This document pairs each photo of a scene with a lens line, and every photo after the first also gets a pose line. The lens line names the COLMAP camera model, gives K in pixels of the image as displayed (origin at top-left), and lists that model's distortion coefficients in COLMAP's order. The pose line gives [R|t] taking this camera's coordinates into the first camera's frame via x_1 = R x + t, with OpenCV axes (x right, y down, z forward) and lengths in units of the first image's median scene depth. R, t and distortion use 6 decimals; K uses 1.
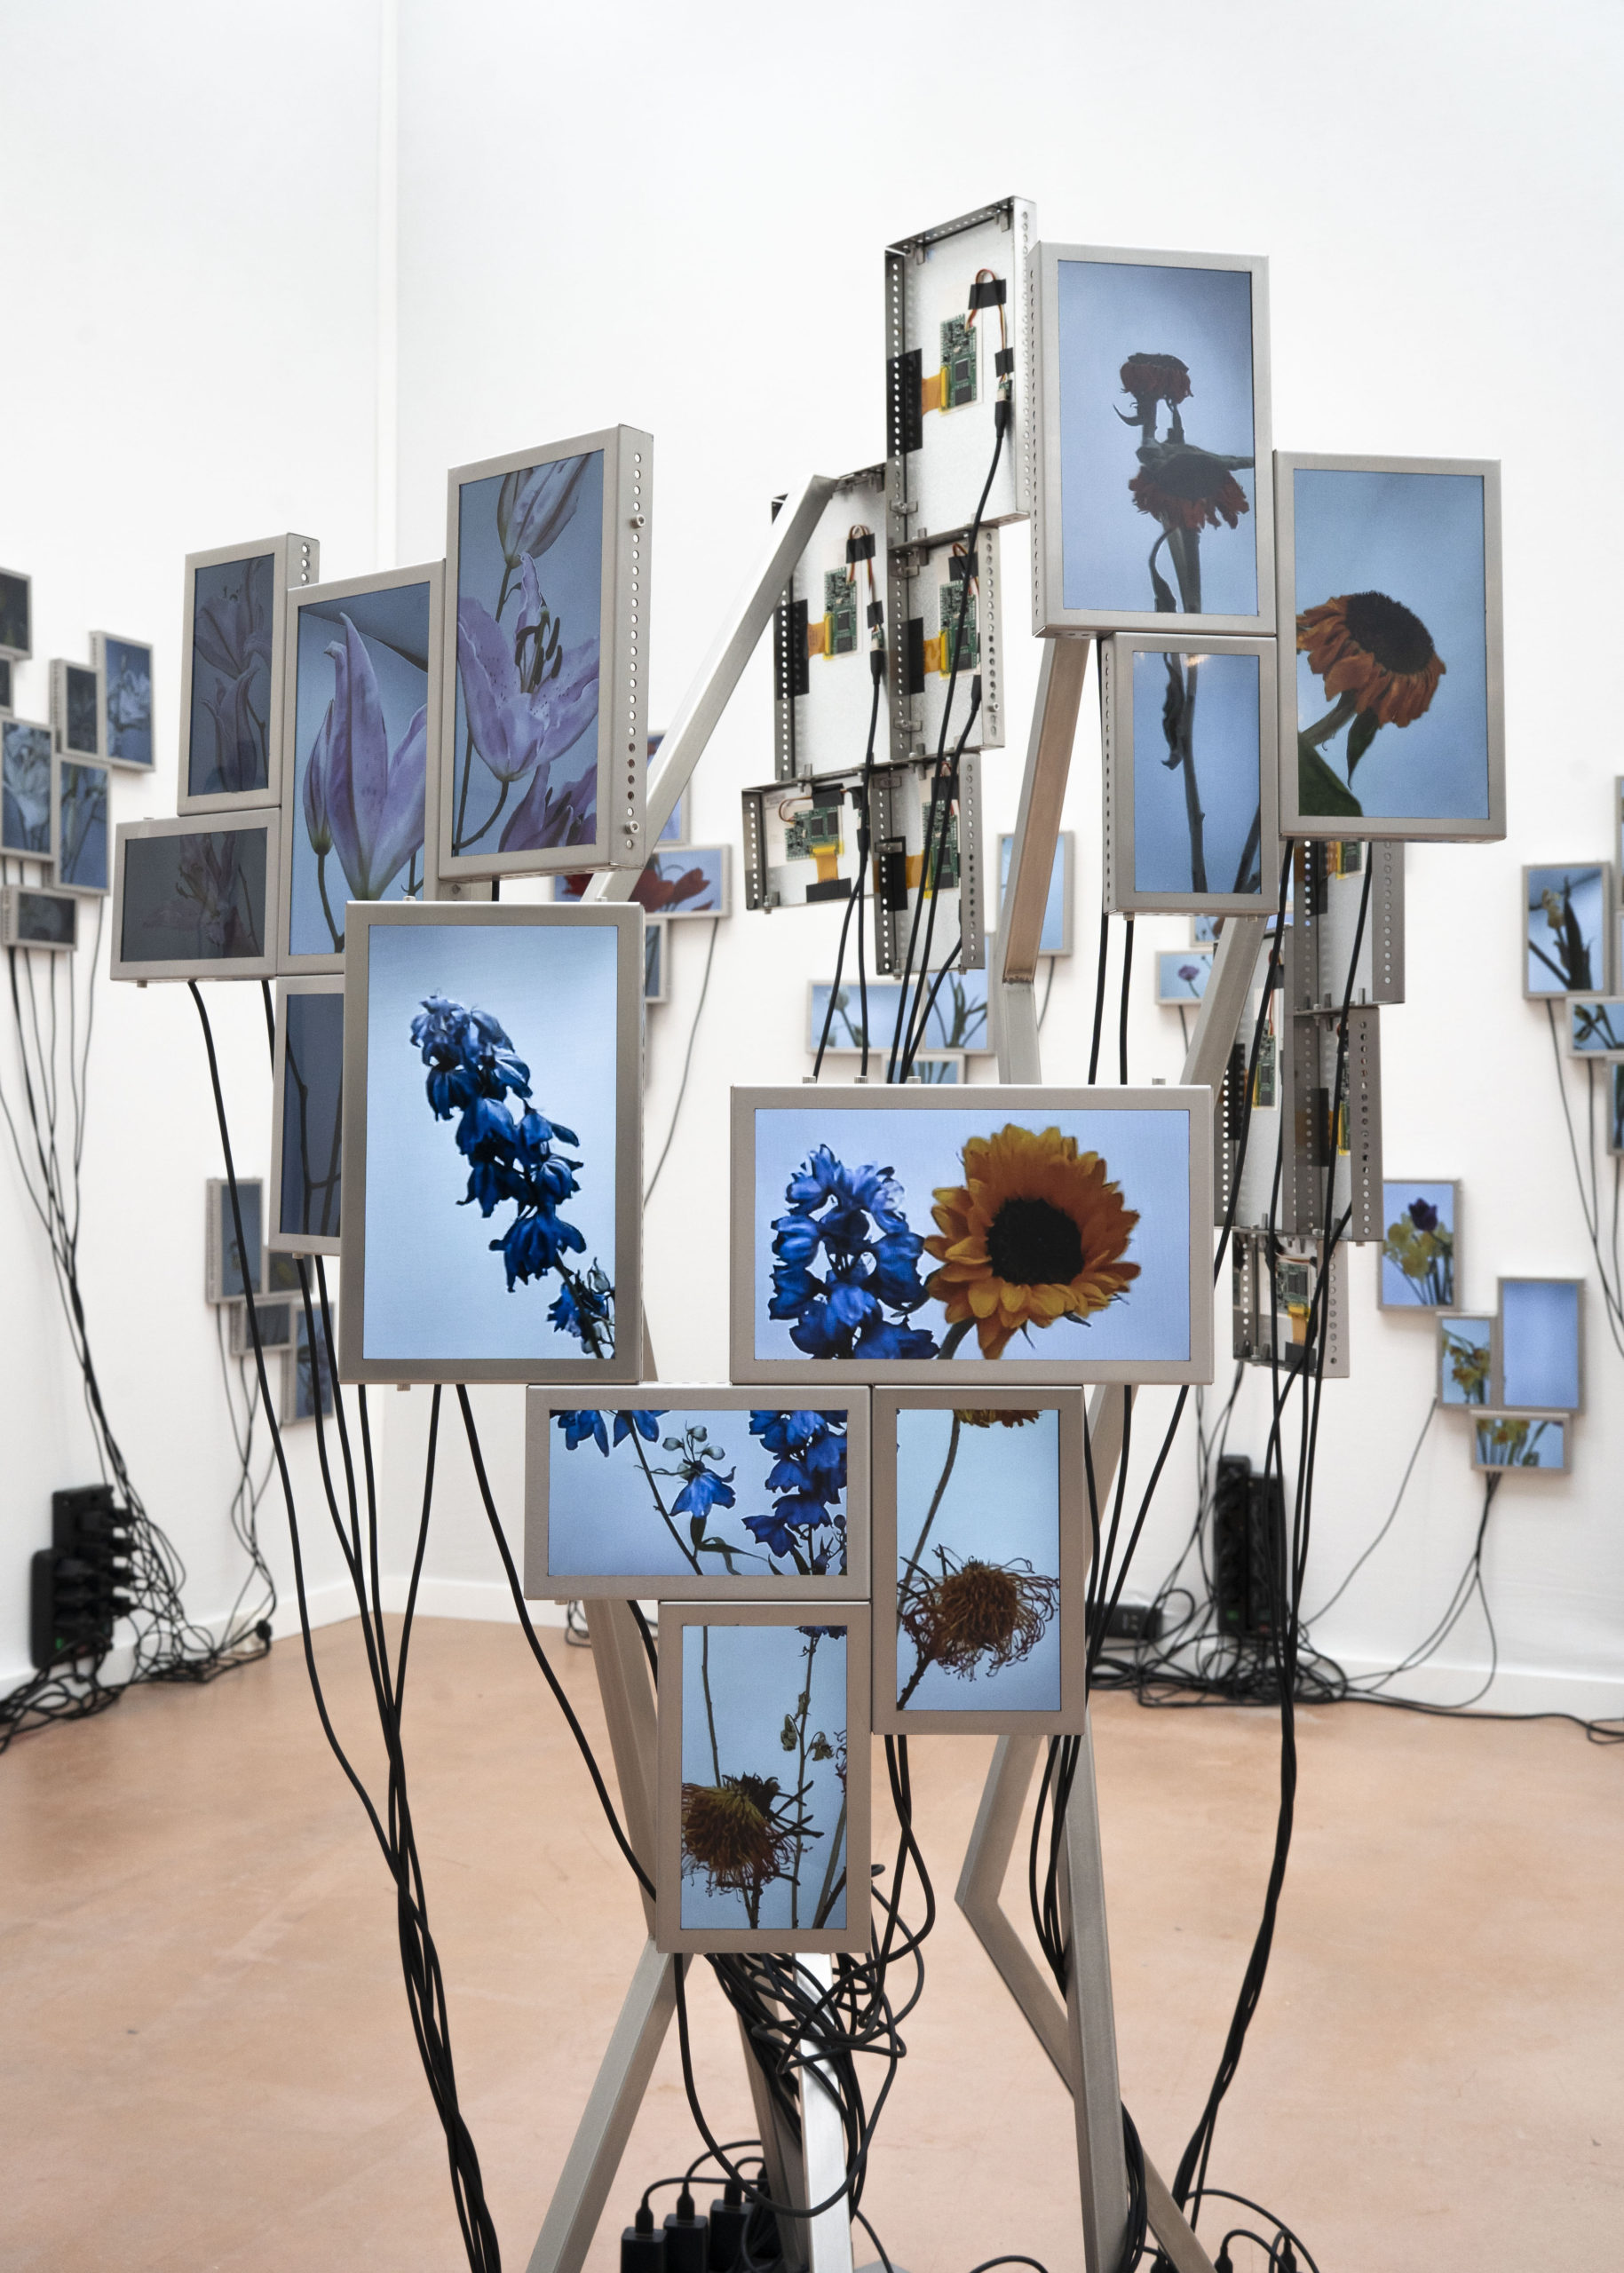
lens RADIAL K [[2530.6, 0, 808.6], [0, 2530.6, 1082.1], [0, 0, 1]] dist [0.064468, -0.189823]
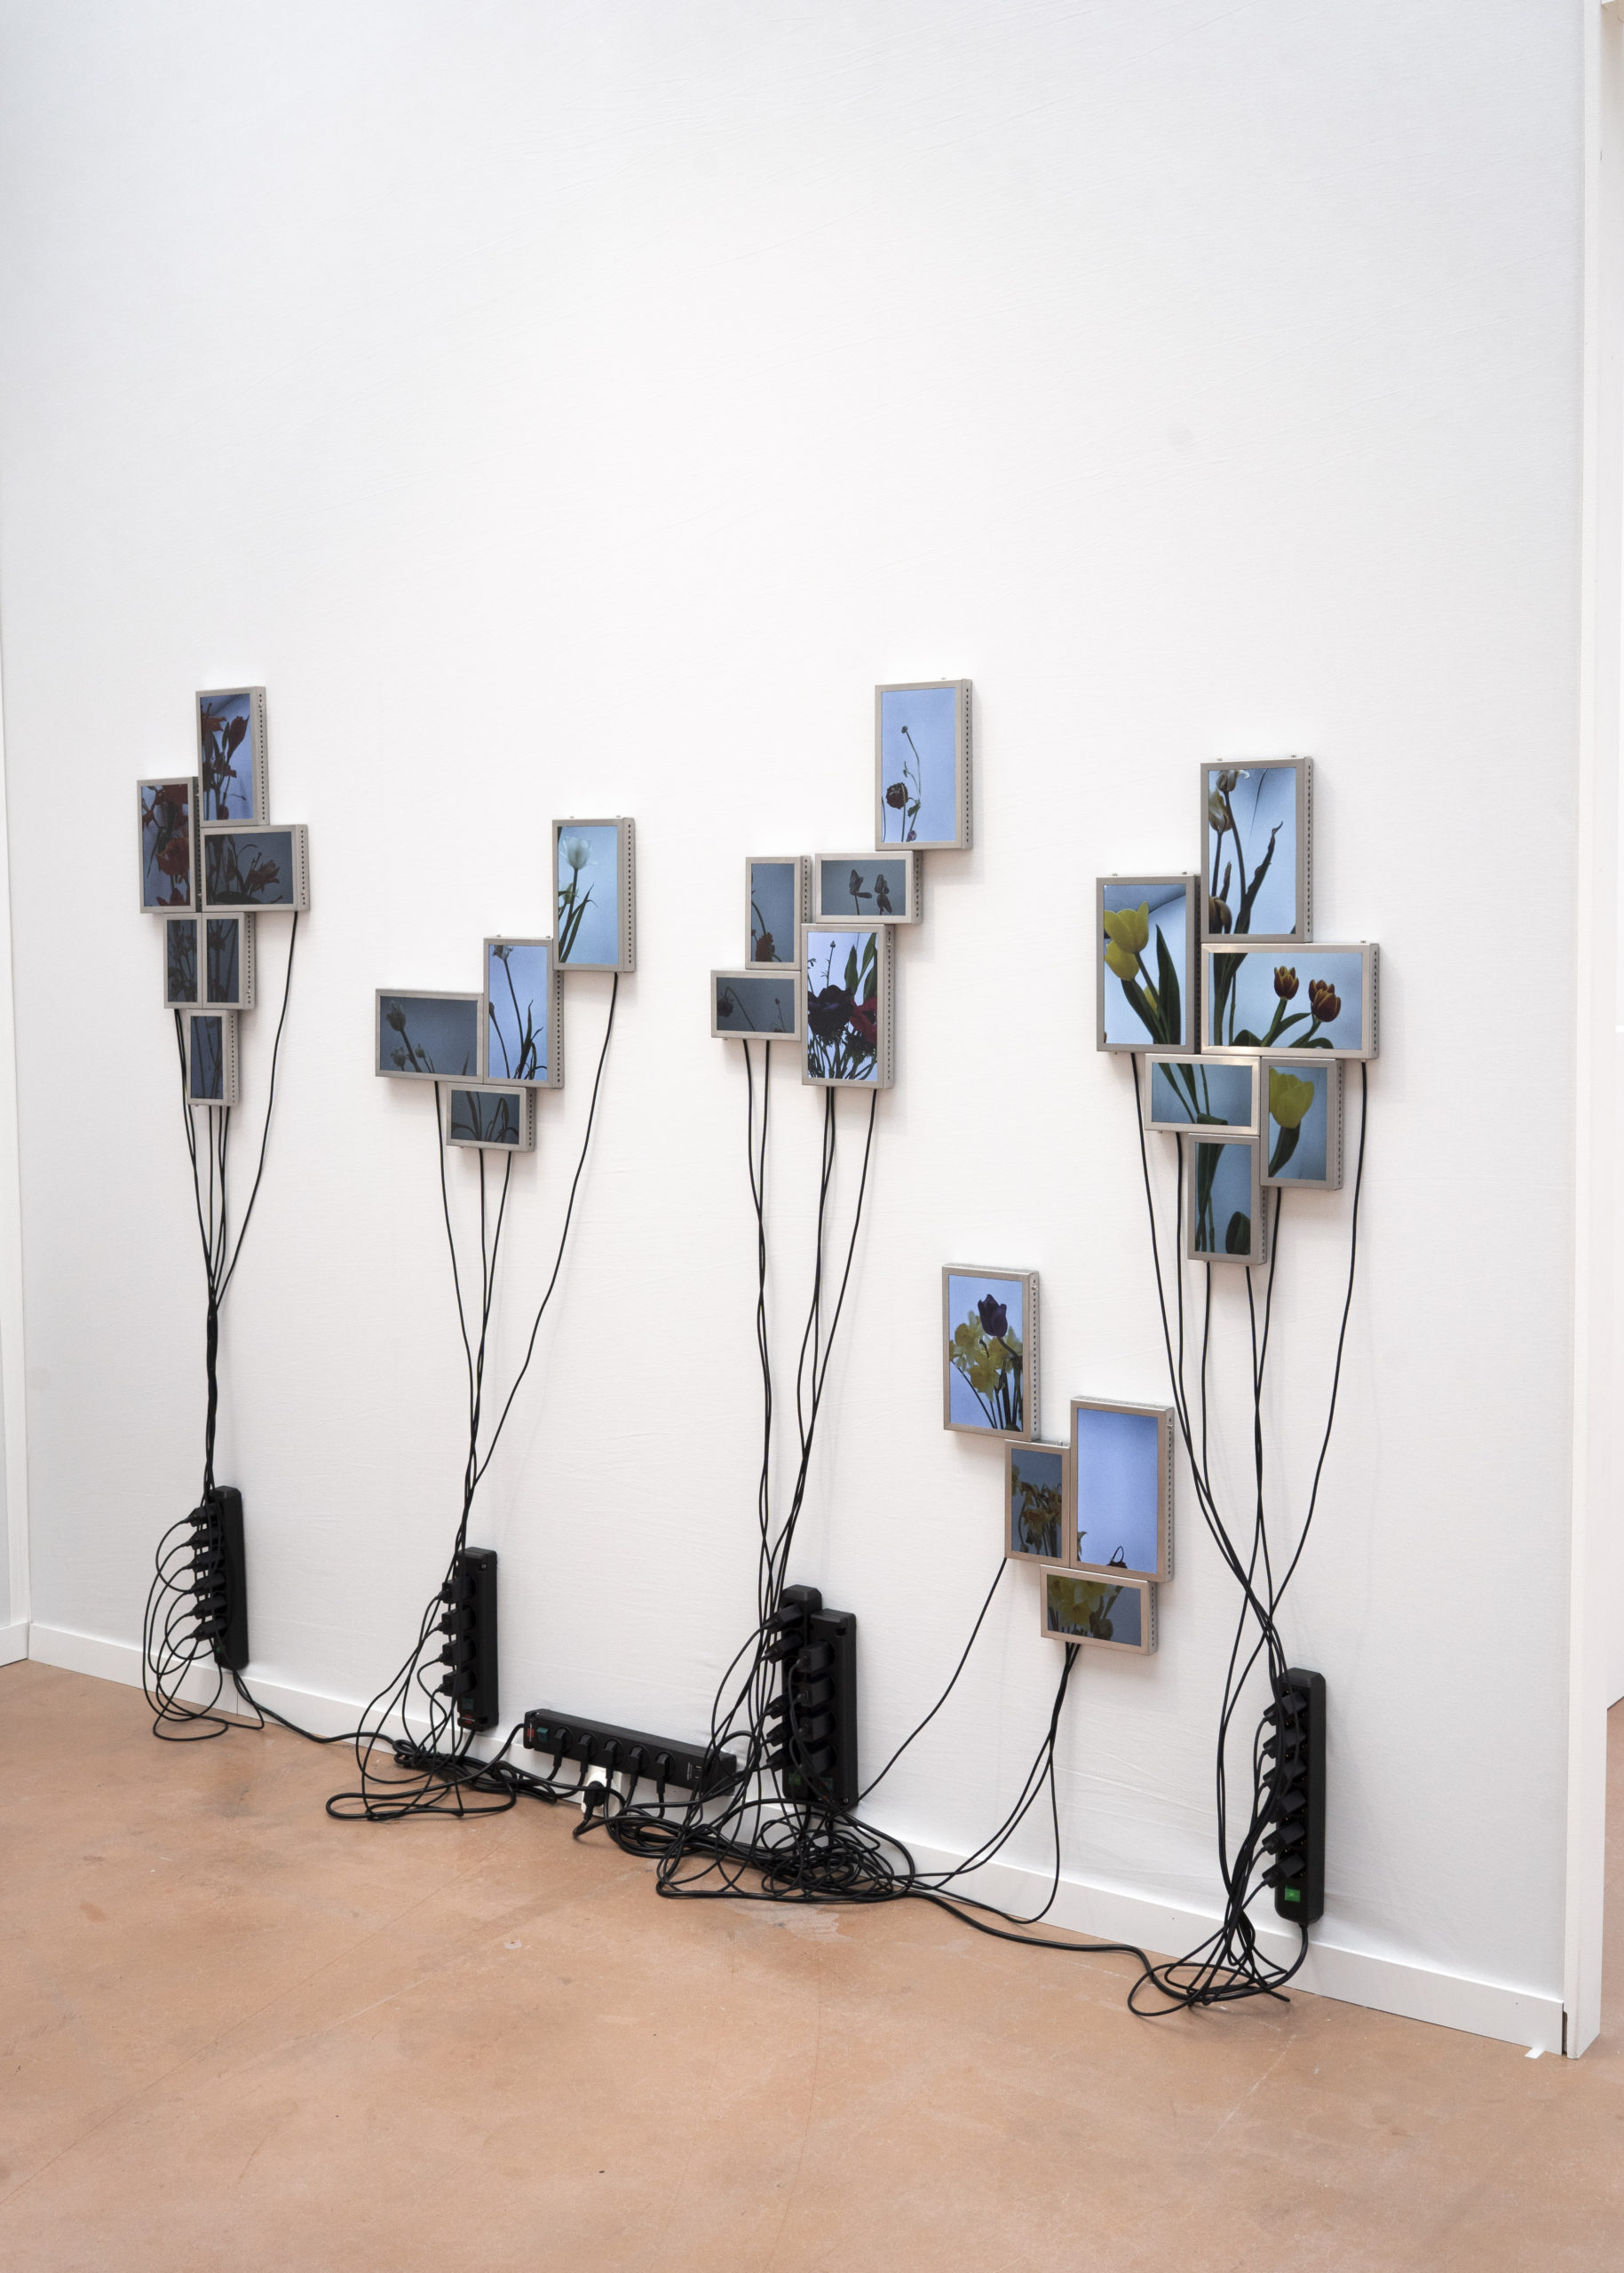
lens RADIAL K [[2544.1, 0, 804.6], [0, 2544.1, 1068.2], [0, 0, 1]] dist [0.018742, -0.037667]
pose [[0.977708, -0.001976, -0.209961, 0.488574], [0.024308, 0.994298, 0.103833, -0.151879], [0.208558, -0.106622, 0.972181, 0.305103]]
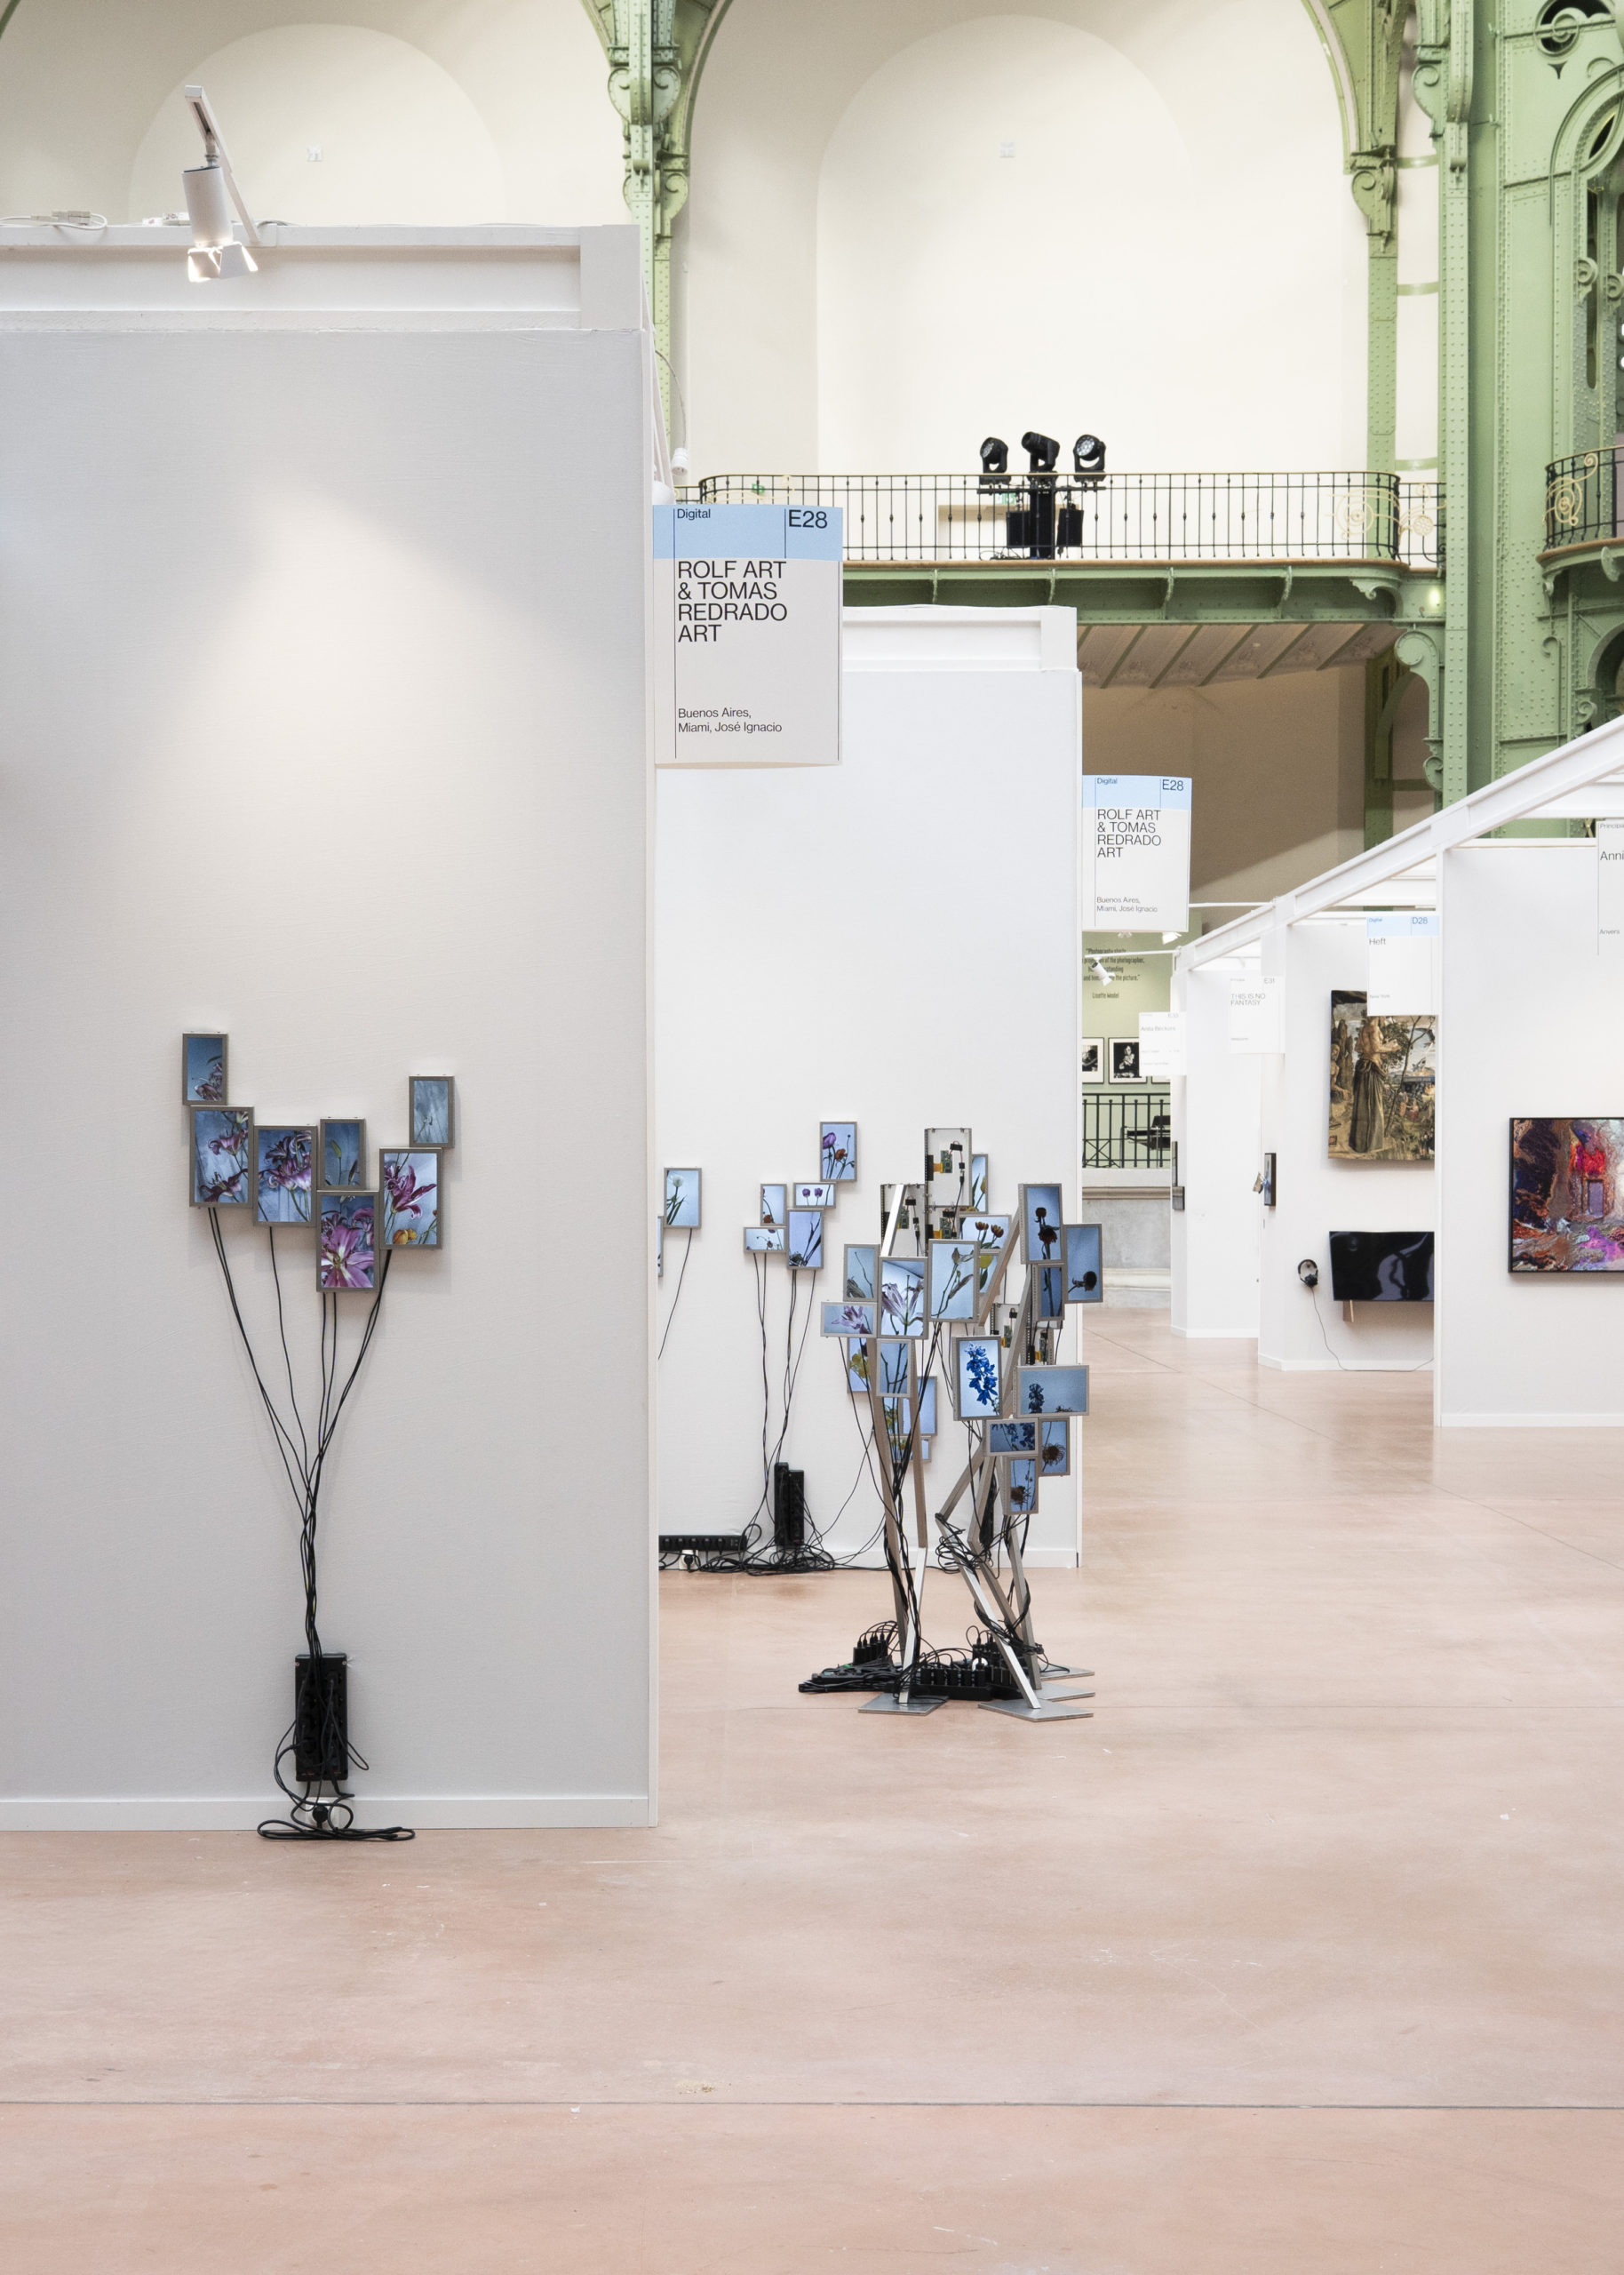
lens RADIAL K [[3272.0, 0, 744.6], [0, 3272.0, 1298.5], [0, 0, 1]] dist [0.052850, 0.078789]
pose [[0.912092, -0.024074, 0.409278, -1.418710], [-0.003693, 0.997752, 0.066918, -0.253366], [-0.409969, -0.062547, 0.909952, -2.149458]]
